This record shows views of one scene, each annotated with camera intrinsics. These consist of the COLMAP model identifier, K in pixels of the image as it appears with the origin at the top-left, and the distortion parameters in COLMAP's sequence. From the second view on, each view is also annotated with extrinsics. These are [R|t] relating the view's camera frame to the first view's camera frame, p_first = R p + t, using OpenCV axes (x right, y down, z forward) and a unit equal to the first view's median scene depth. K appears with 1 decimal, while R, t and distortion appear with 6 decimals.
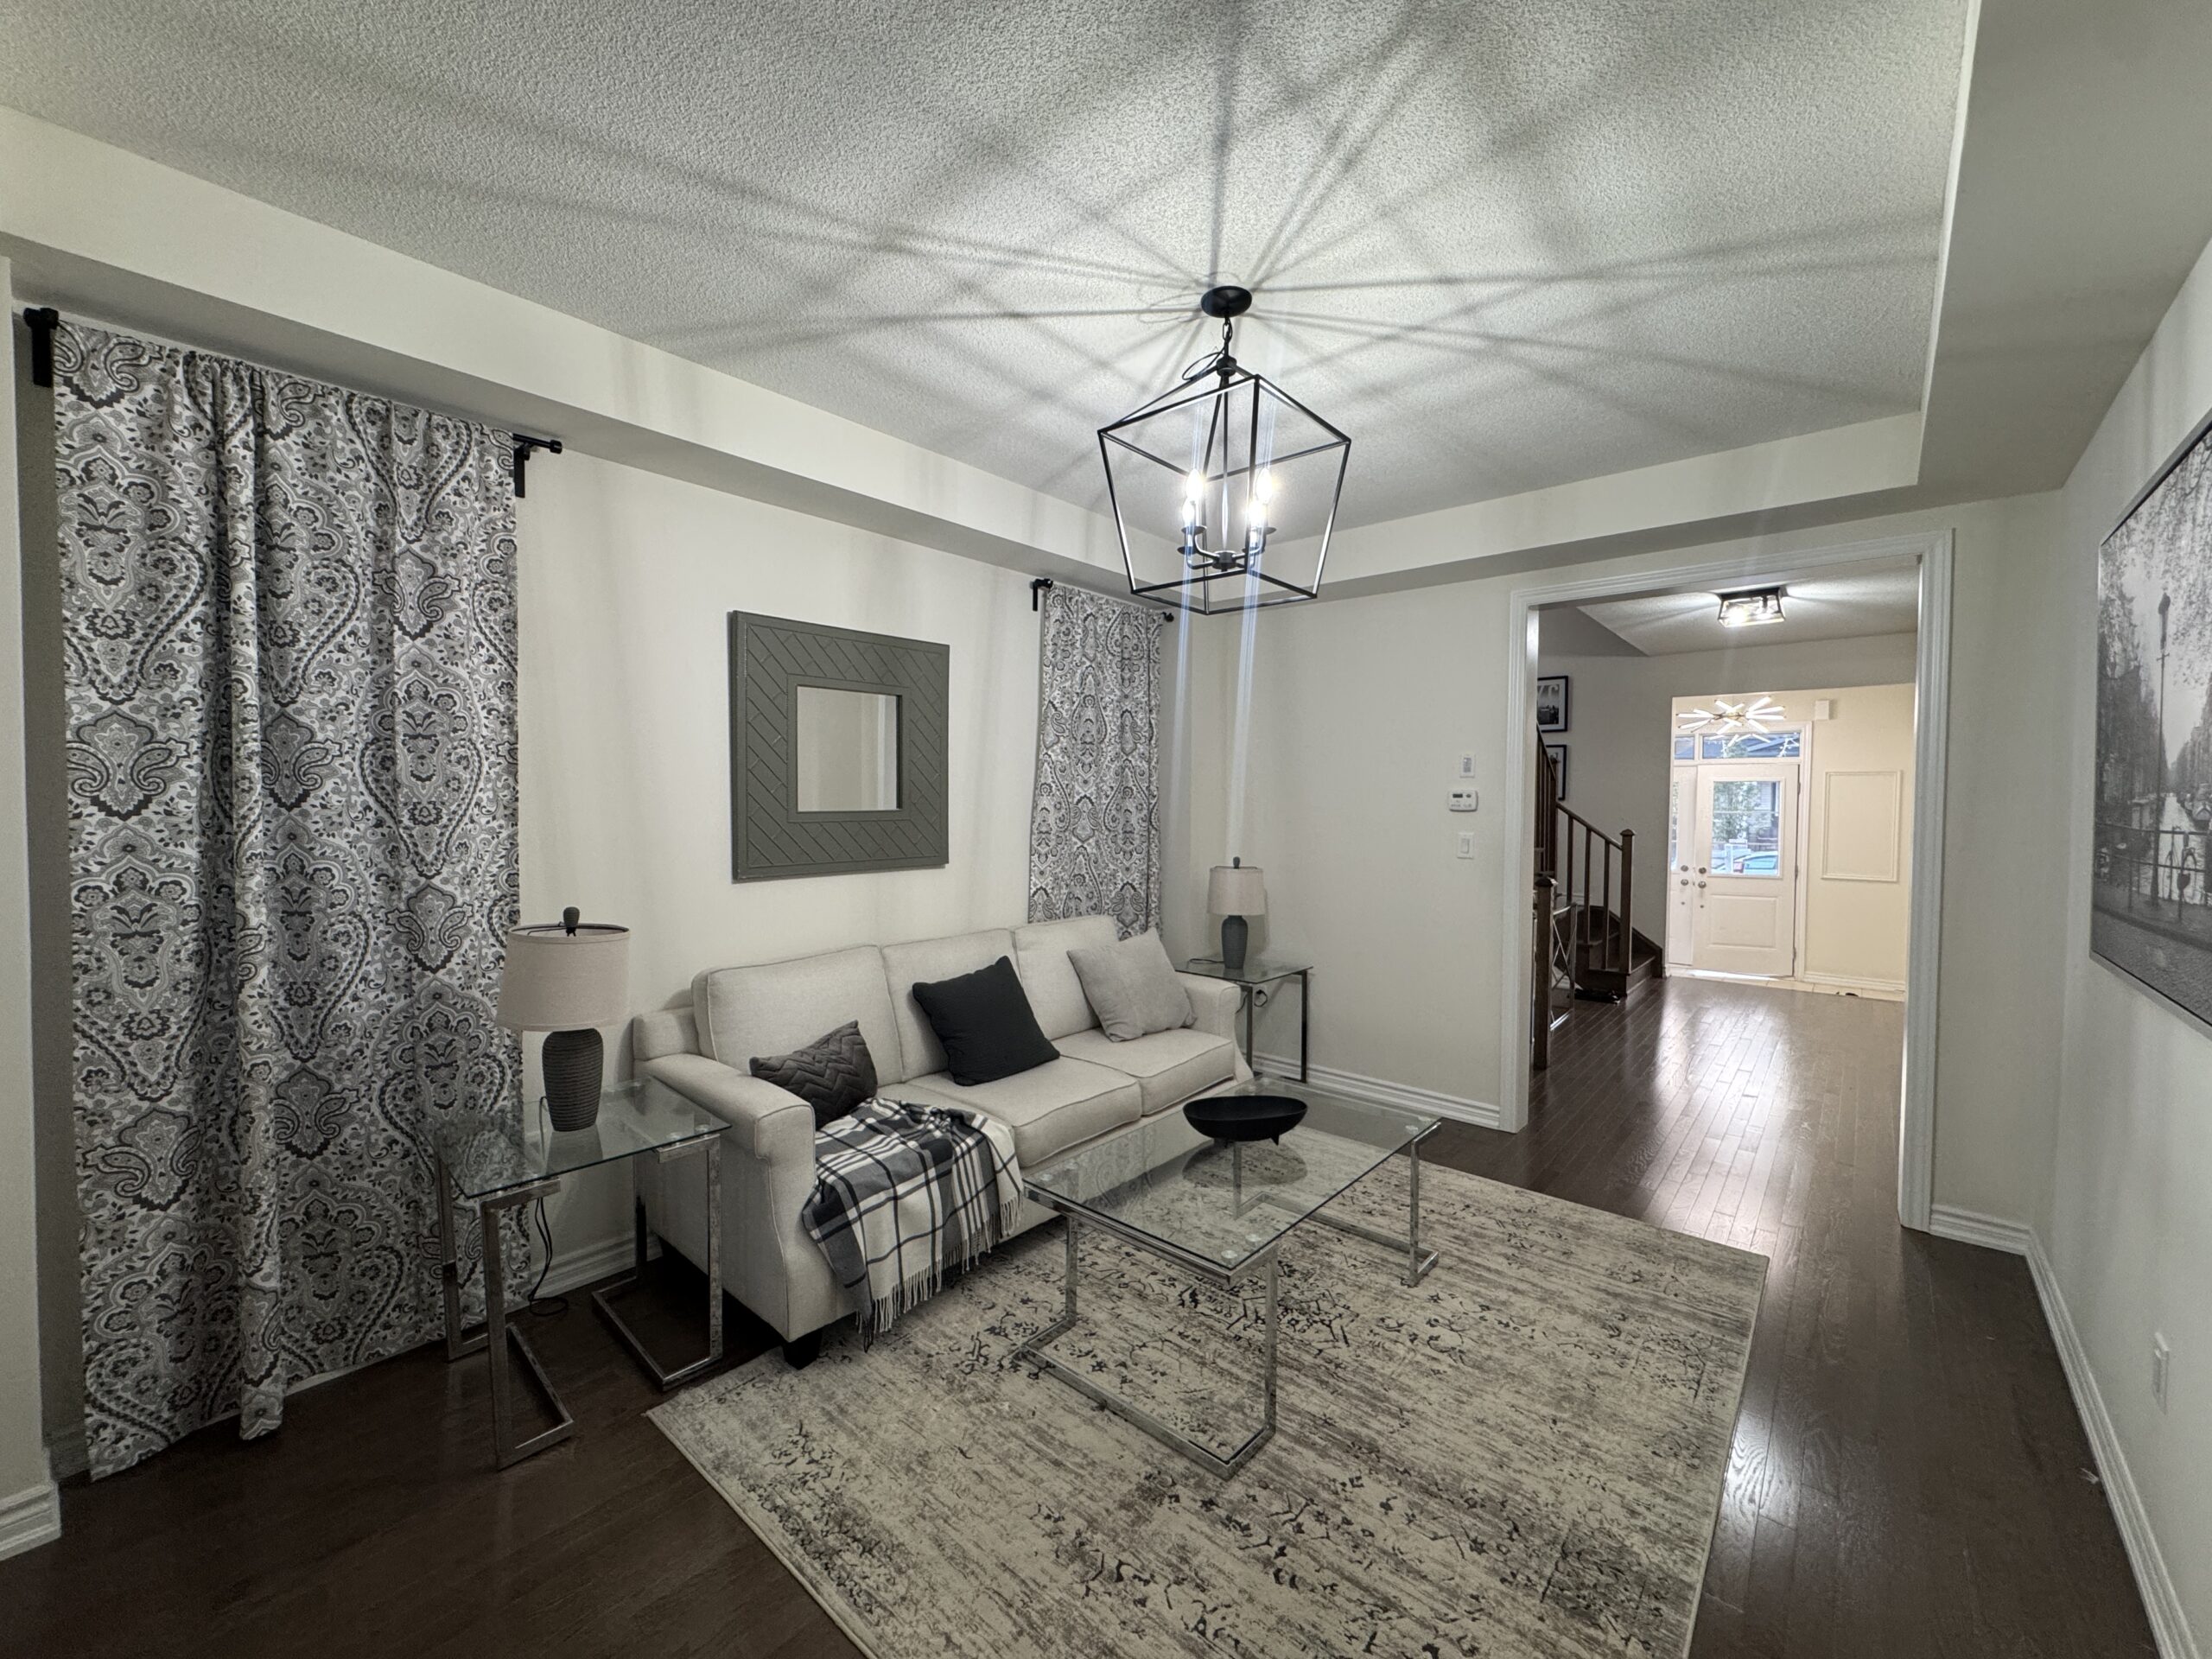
lens RADIAL K [[878.2, 0, 1103.7], [0, 878.2, 827.2], [0, 0, 1]] dist [-0.000626, -0.000053]
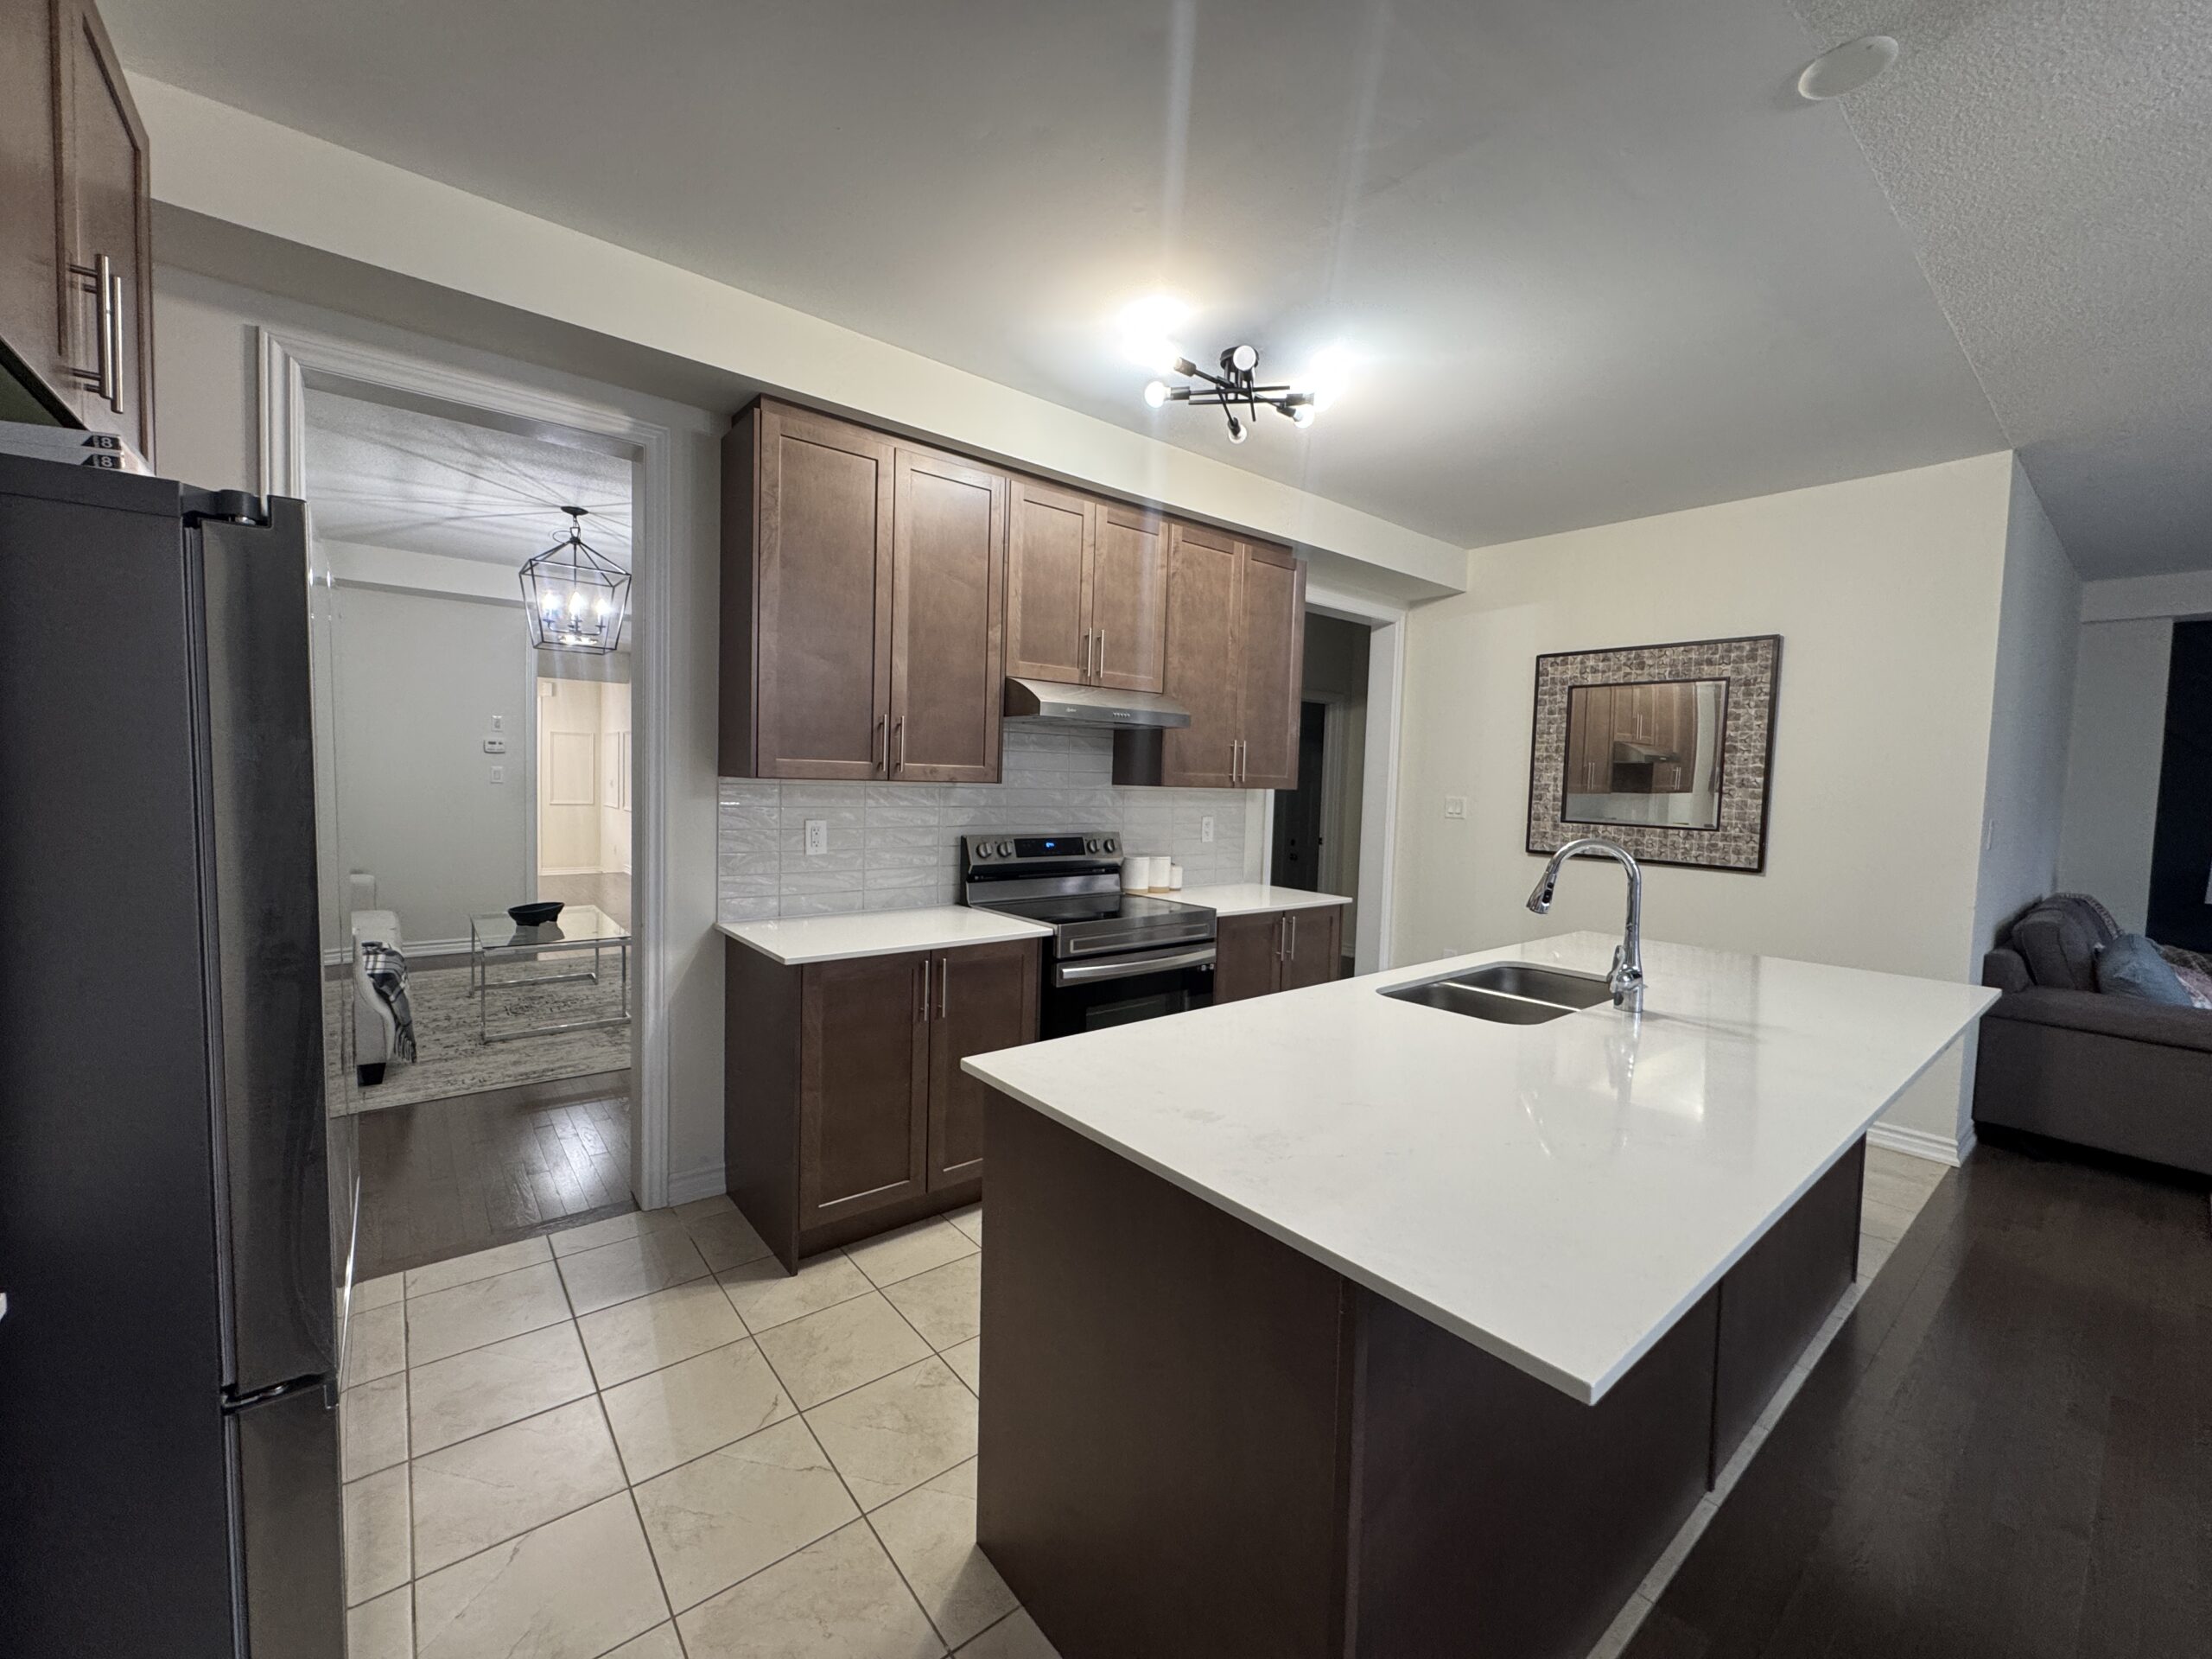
lens RADIAL K [[878.2, 0, 1110.3], [0, 878.2, 824.8], [0, 0, 1]] dist [-0.000626, -0.000053]
pose [[0.175937, -0.051962, 0.983029, -1.745166], [-0.000685, 0.998599, 0.052907, 0.047515], [-0.984401, -0.009982, 0.175654, -0.650109]]
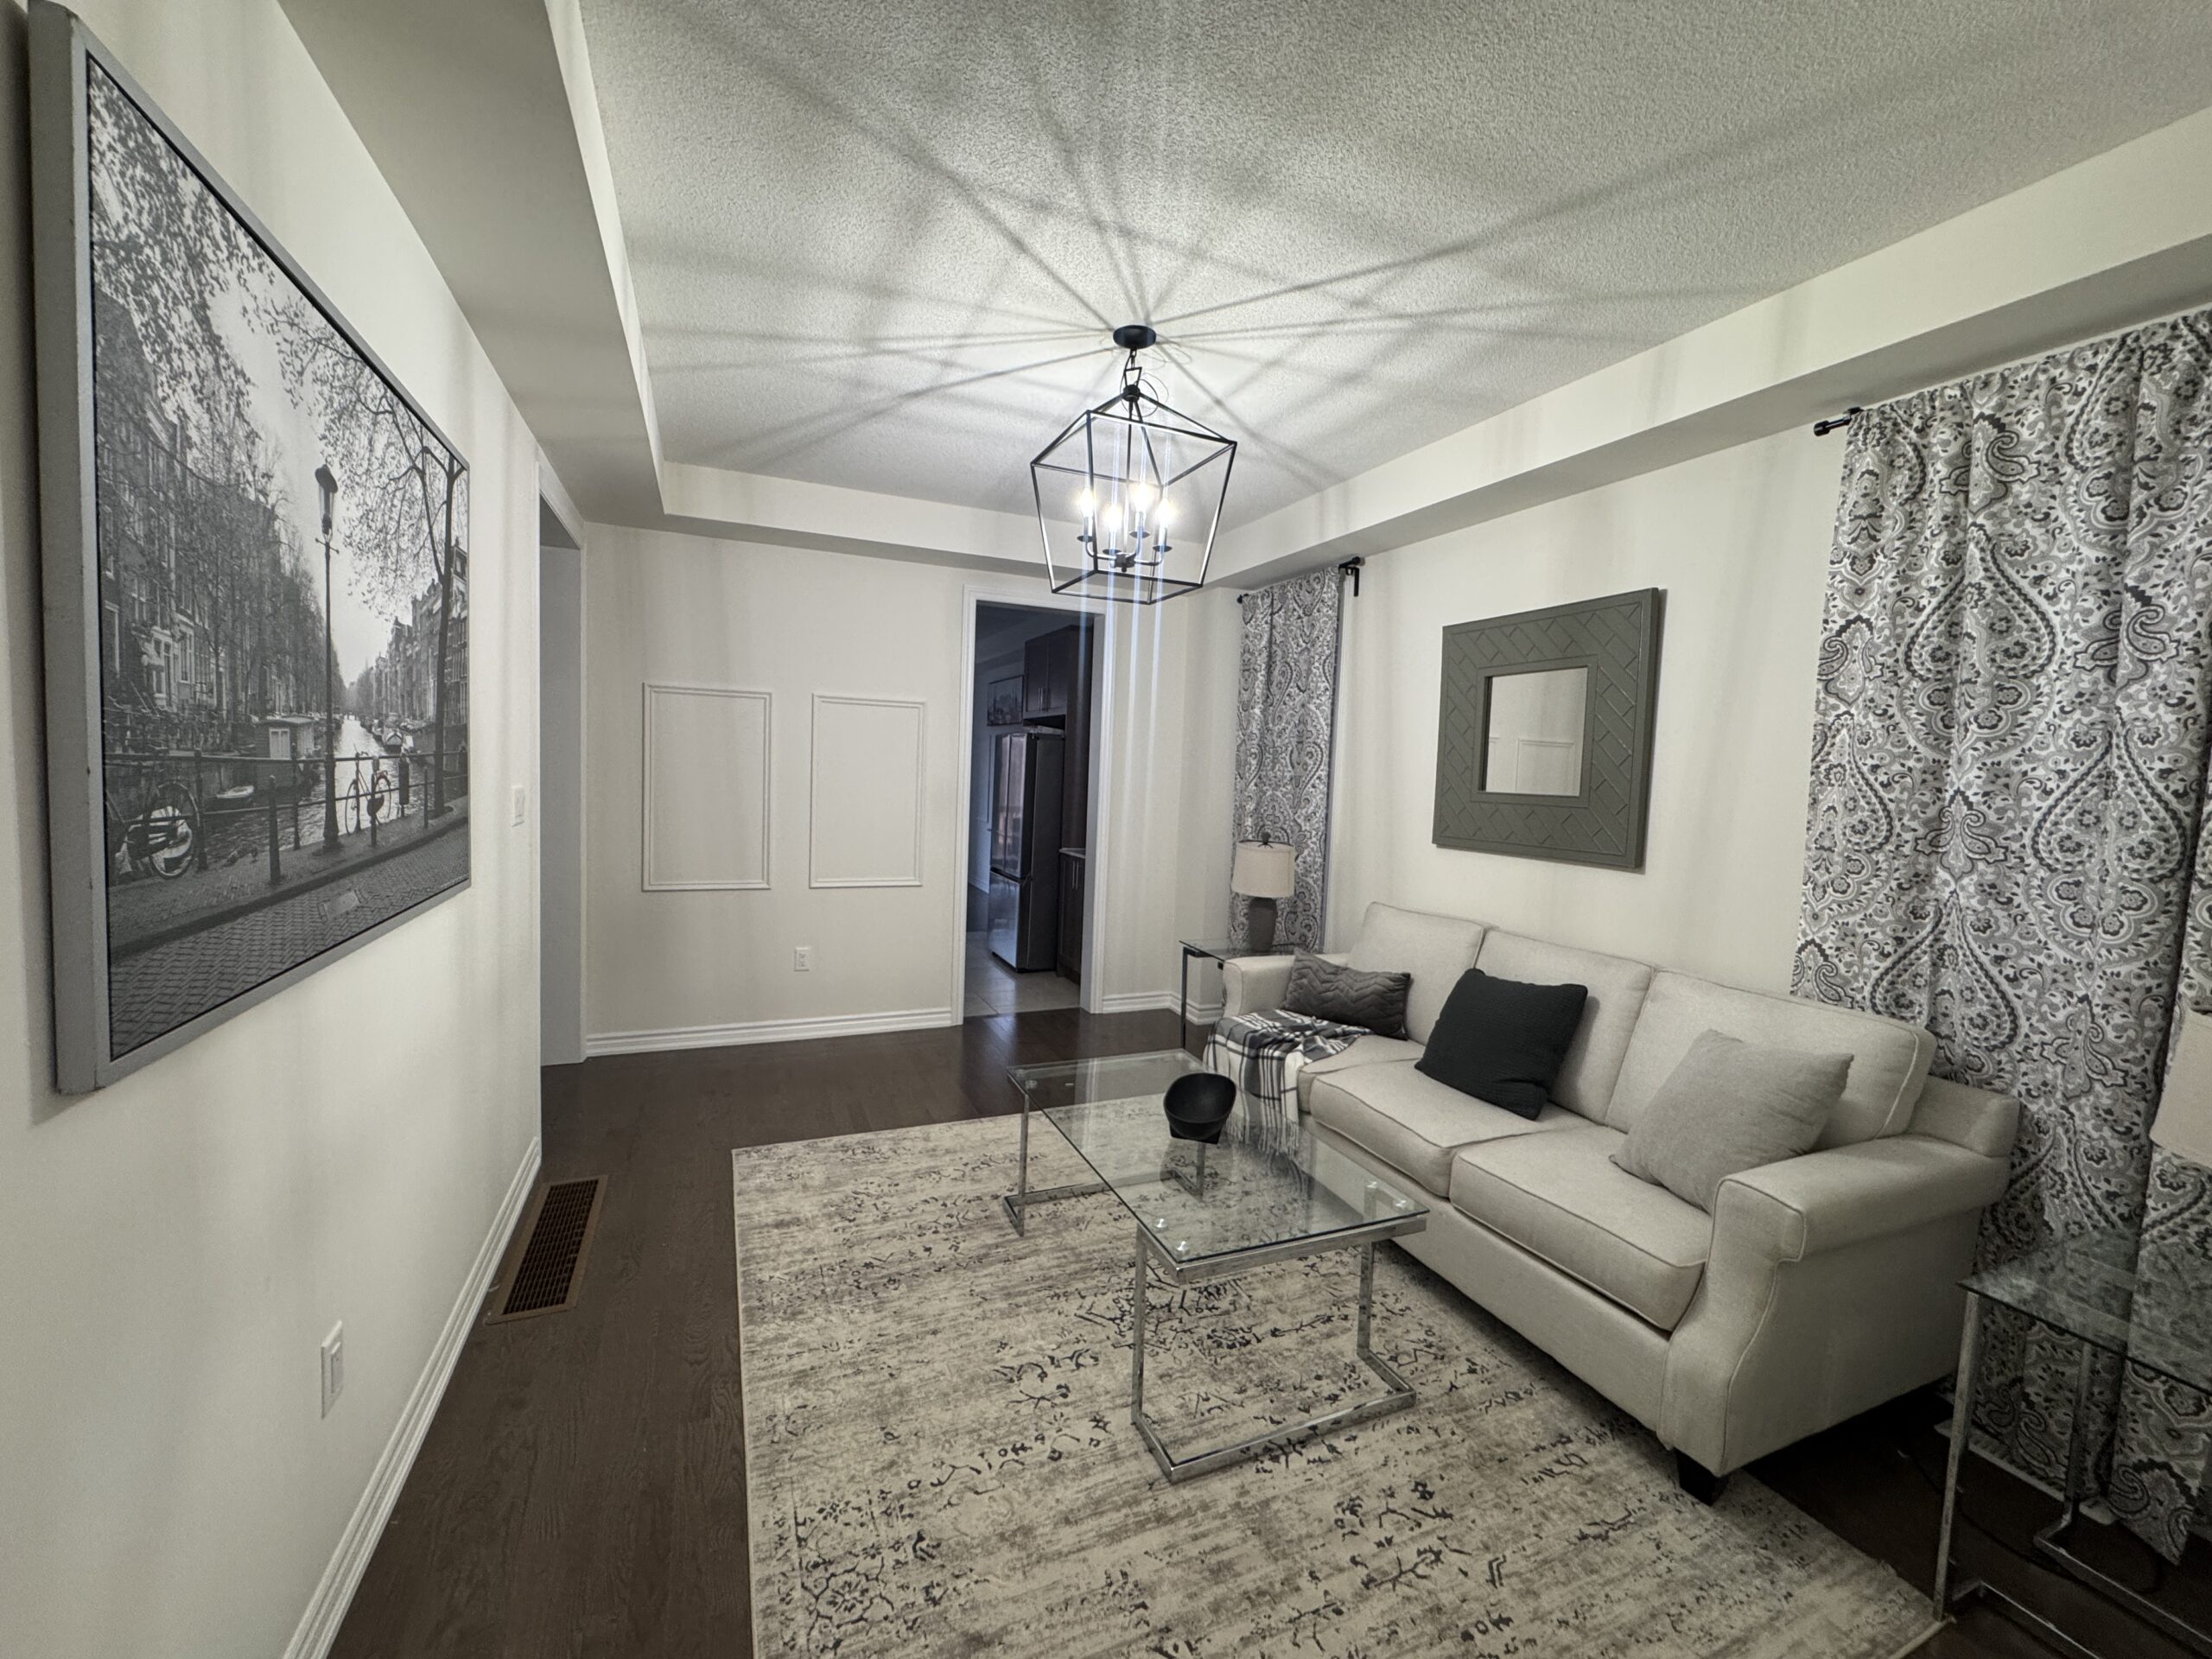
lens RADIAL K [[878.2, 0, 1104.8], [0, 878.2, 829.1], [0, 0, 1]] dist [-0.000626, -0.000053]
pose [[-0.429788, 0.040288, -0.902031, 1.223886], [-0.070500, 0.994457, 0.078007, -0.034472], [0.900173, 0.097119, -0.424566, 1.505360]]
